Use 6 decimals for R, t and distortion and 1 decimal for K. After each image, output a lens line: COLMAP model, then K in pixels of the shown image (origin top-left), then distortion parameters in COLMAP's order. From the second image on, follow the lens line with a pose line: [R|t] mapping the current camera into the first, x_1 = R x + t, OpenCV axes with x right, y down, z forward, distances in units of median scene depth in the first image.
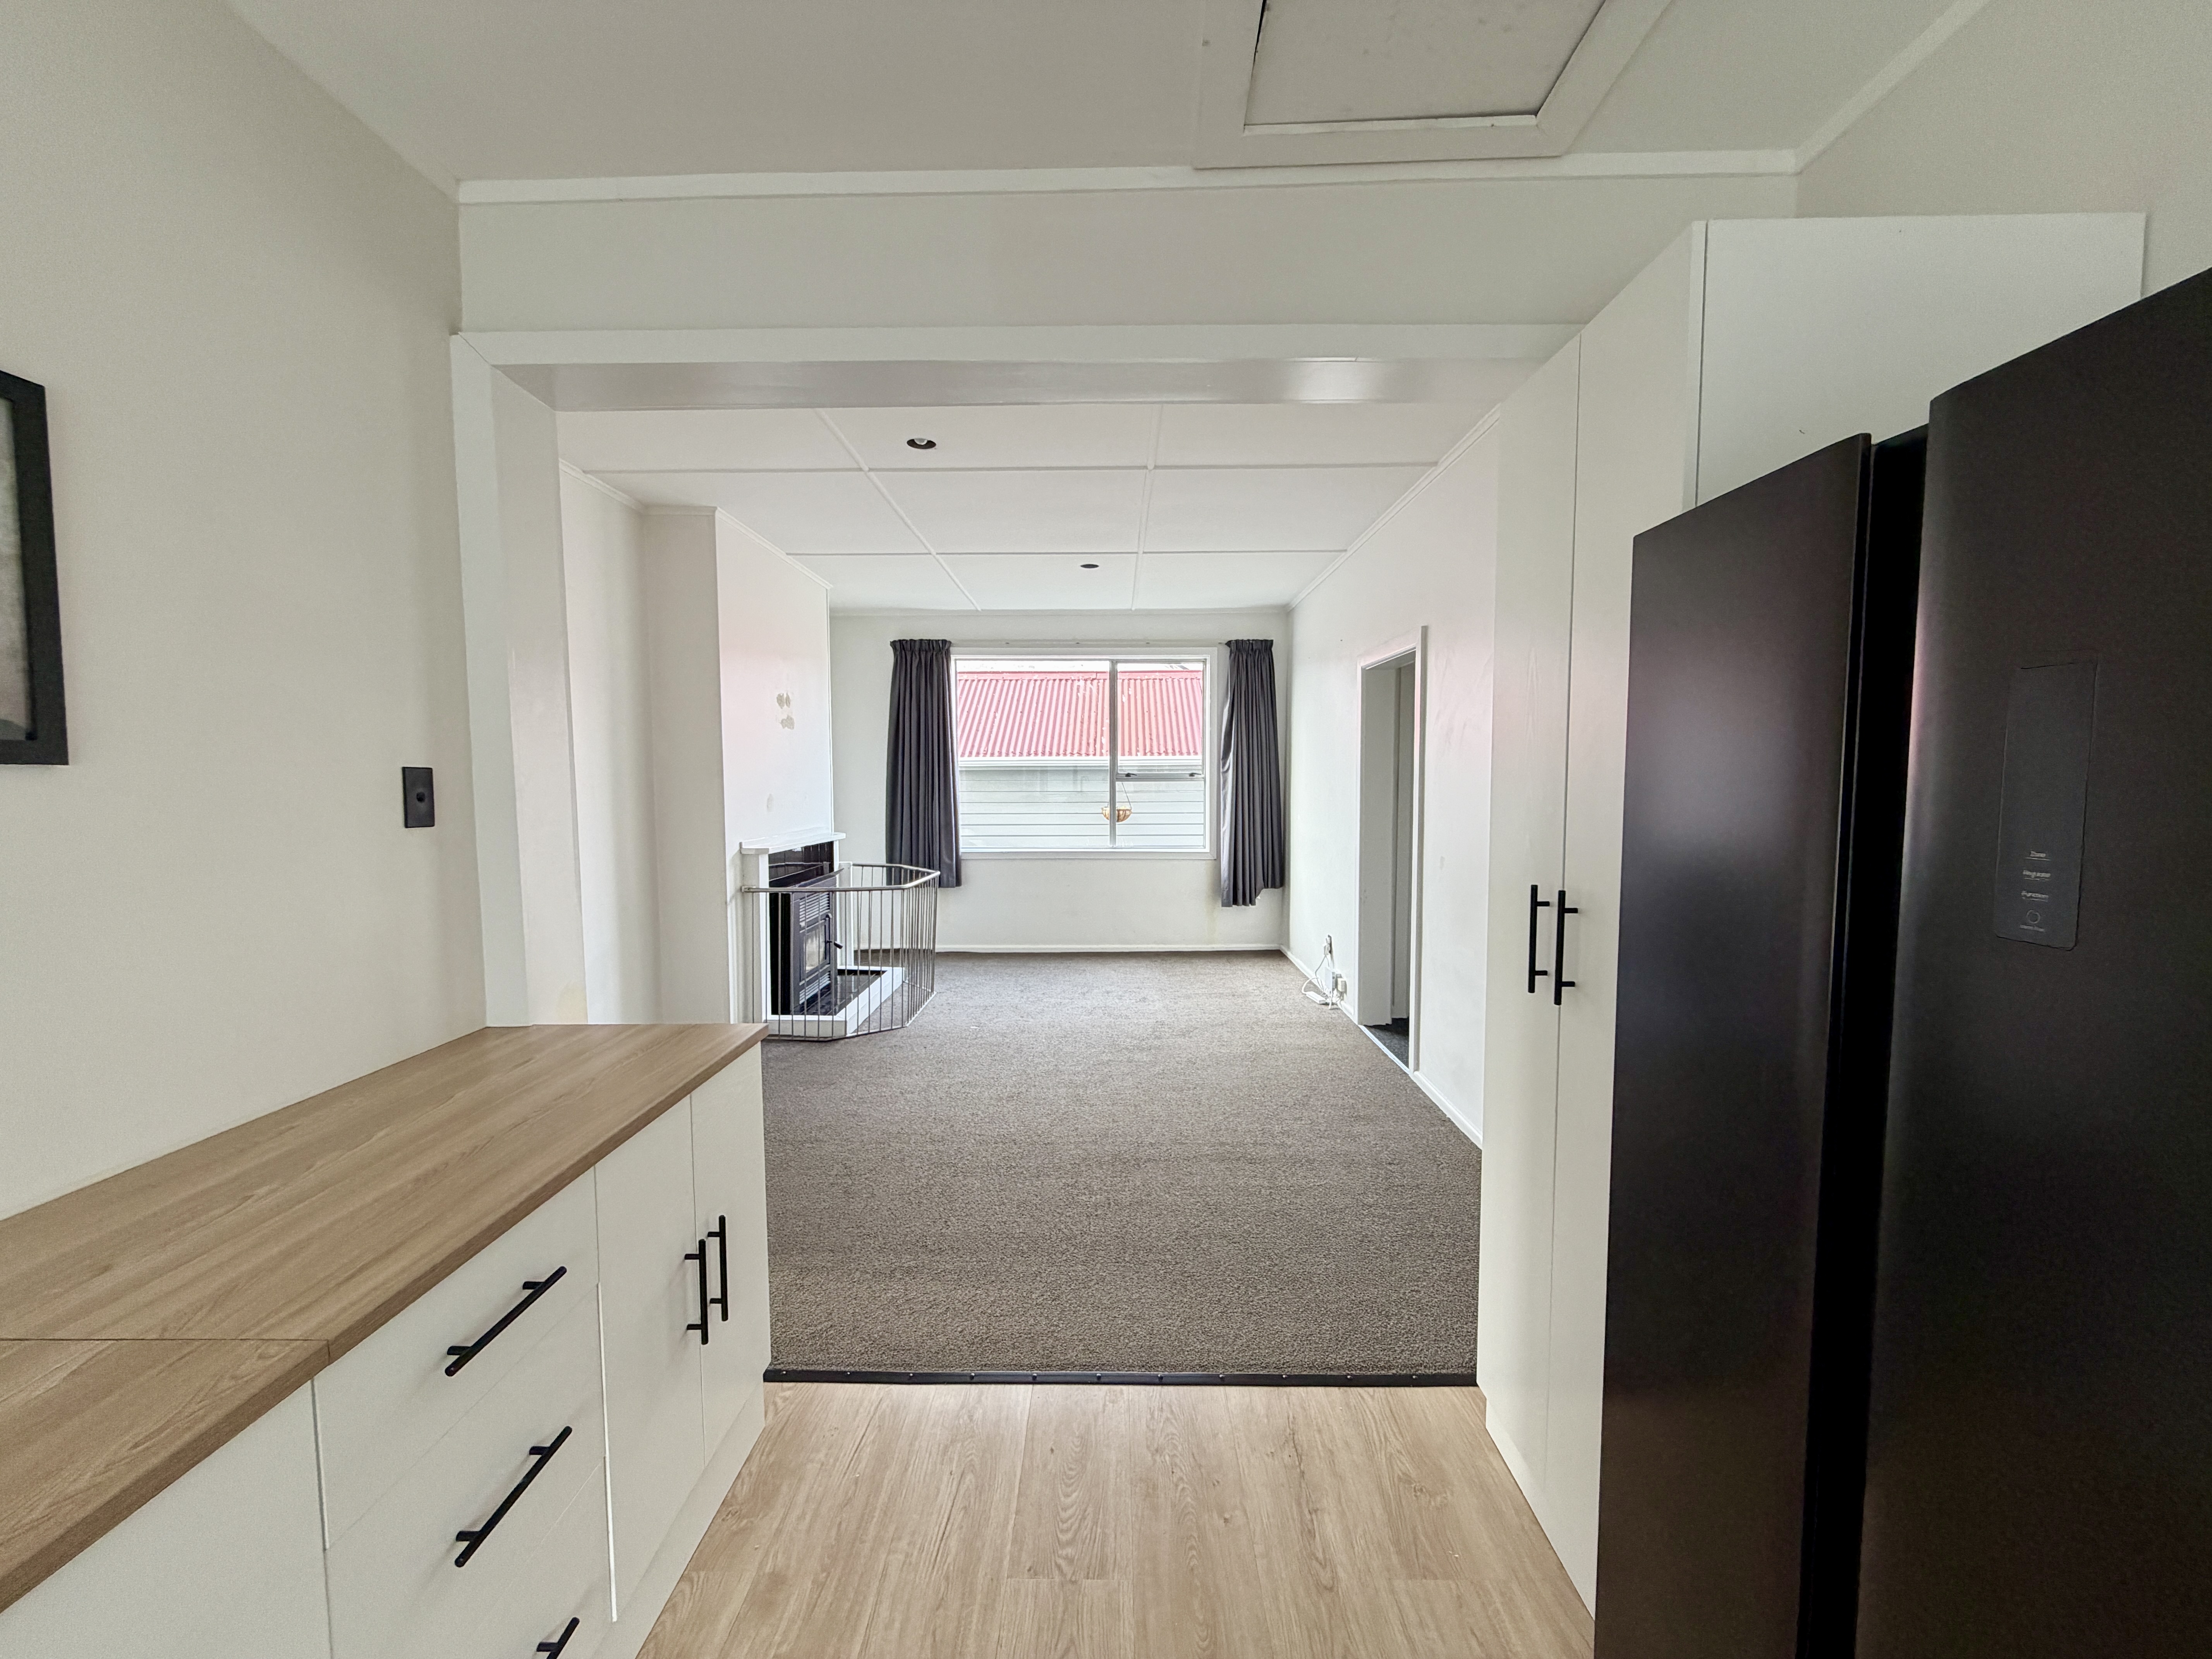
lens RADIAL K [[883.5, 0, 1108.6], [0, 883.5, 820.7], [0, 0, 1]] dist [-0.000790, -0.000094]
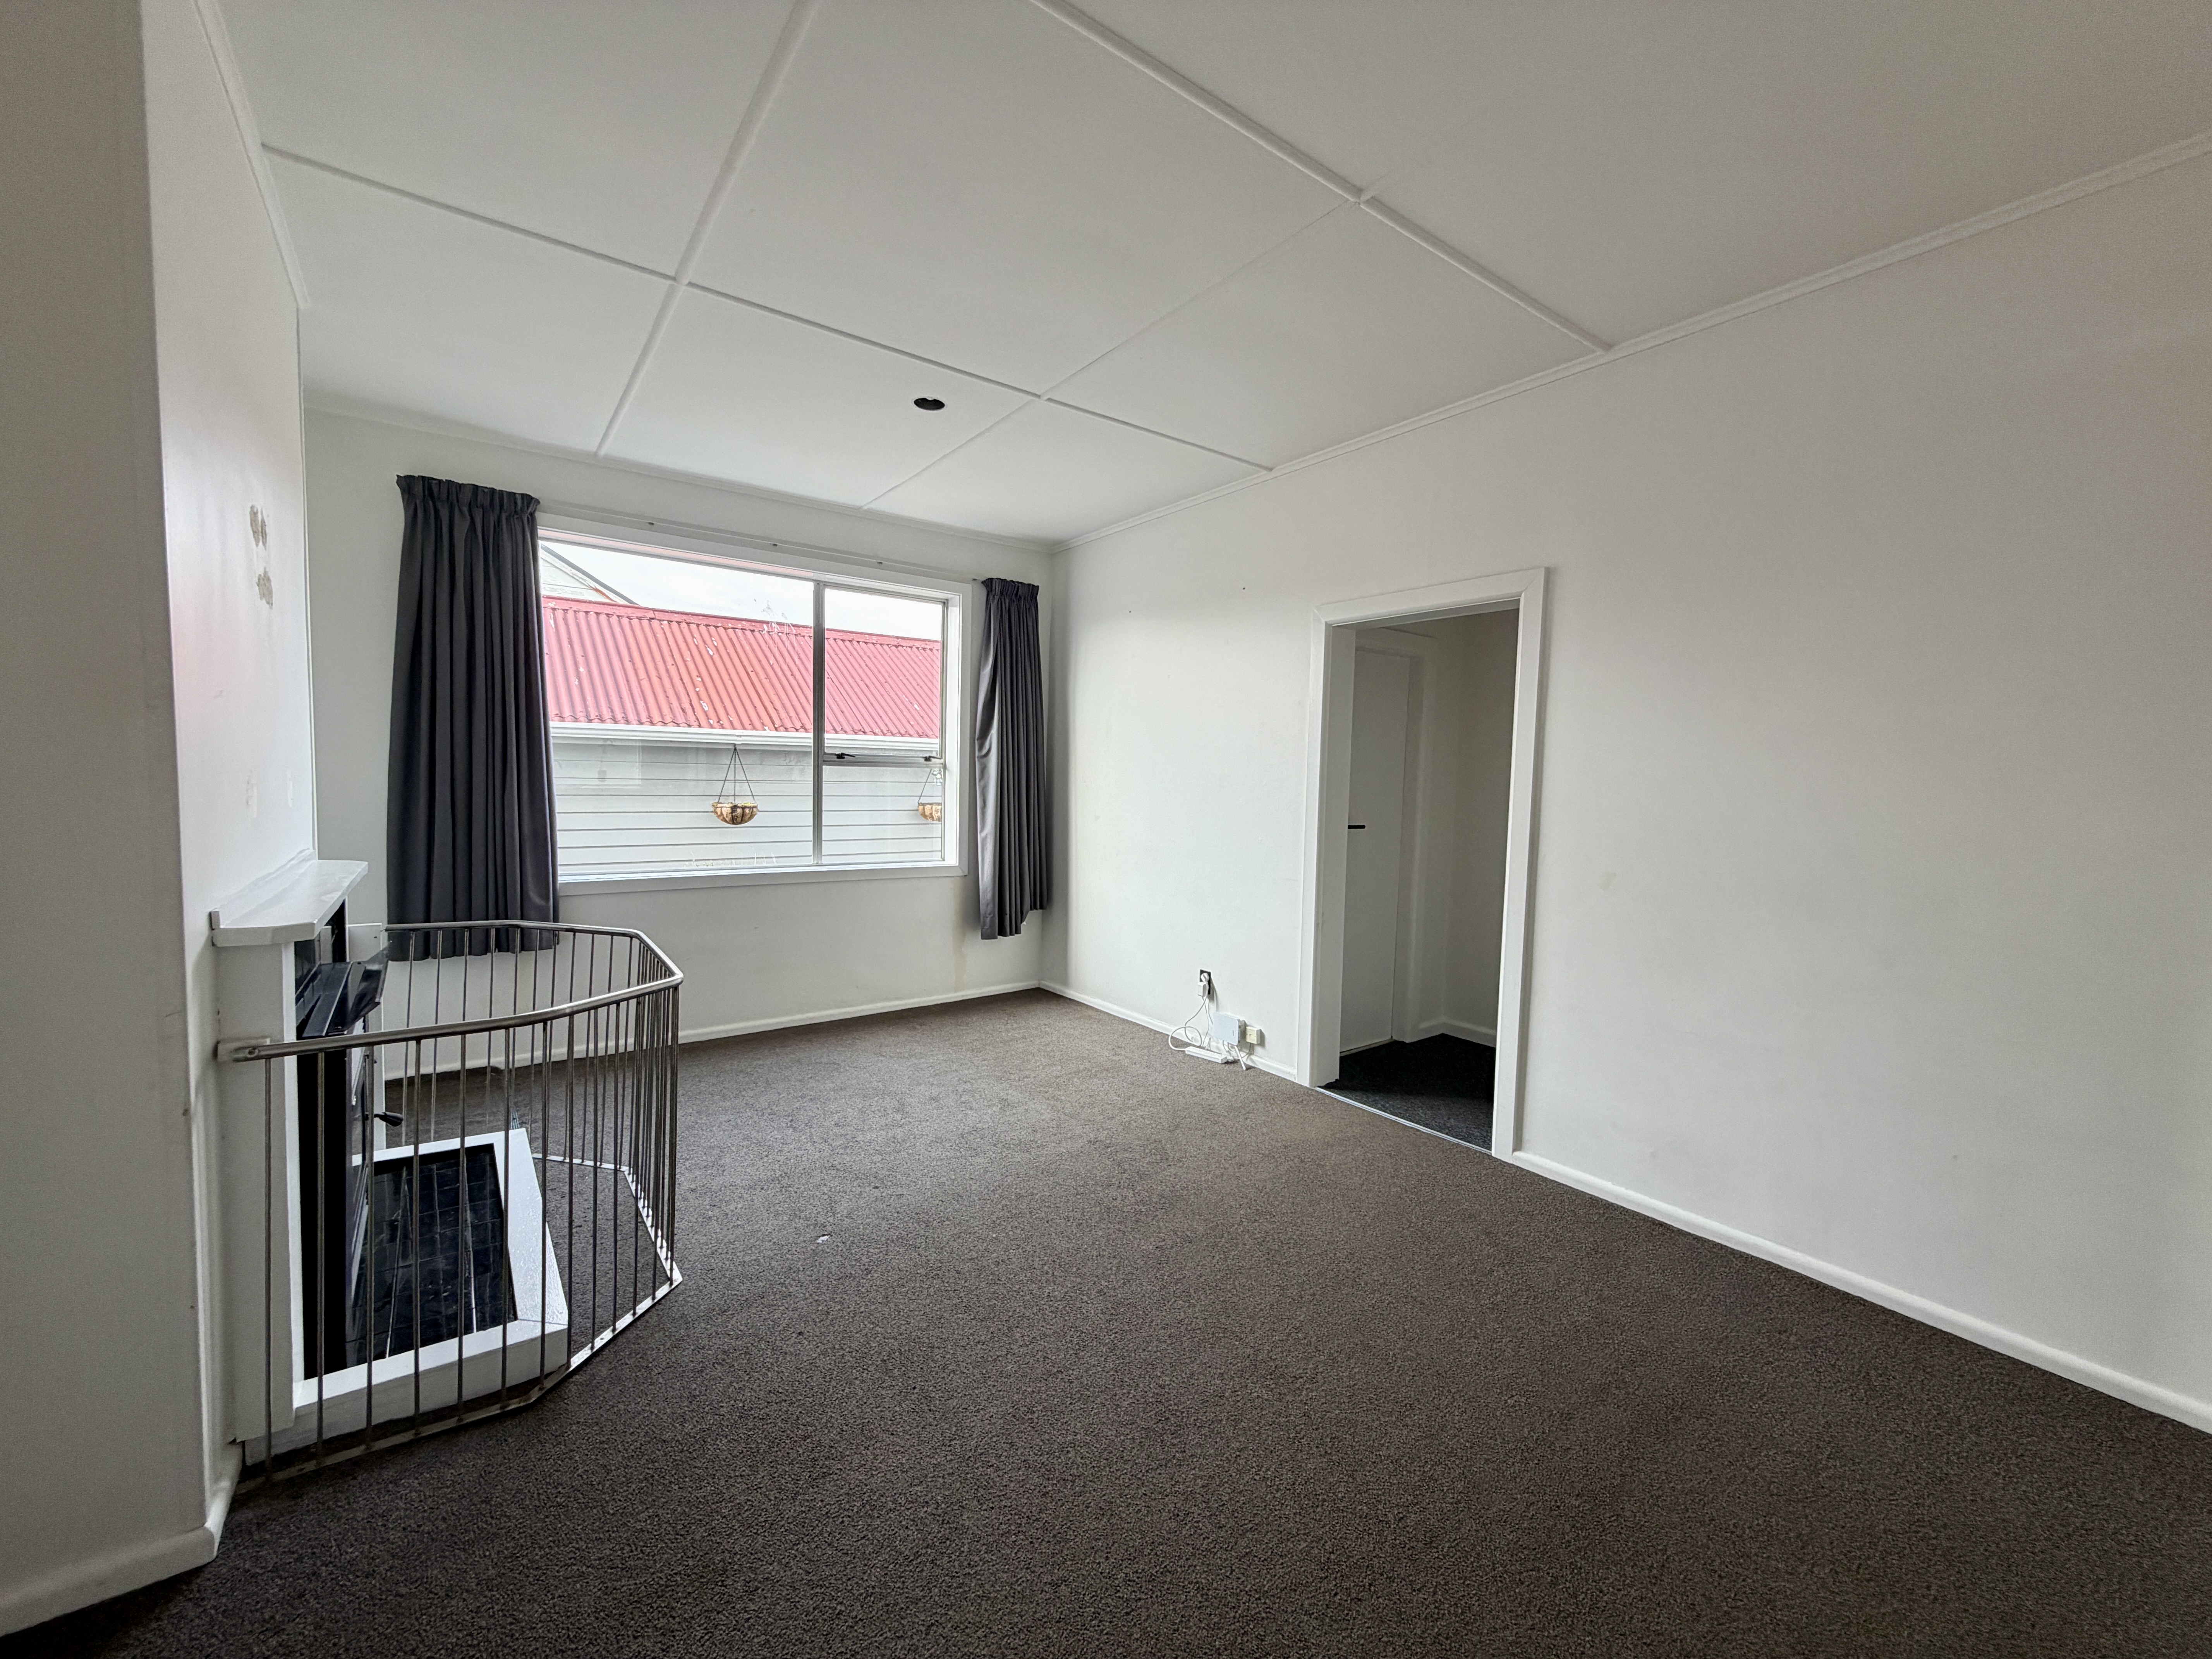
lens RADIAL K [[883.5, 0, 1089.3], [0, 883.5, 834.8], [0, 0, 1]] dist [-0.000790, -0.000094]
pose [[0.802859, -0.023975, 0.595687, -0.243487], [0.009389, 0.999576, 0.027577, -0.009980], [-0.596095, -0.016548, 0.802743, 0.370411]]
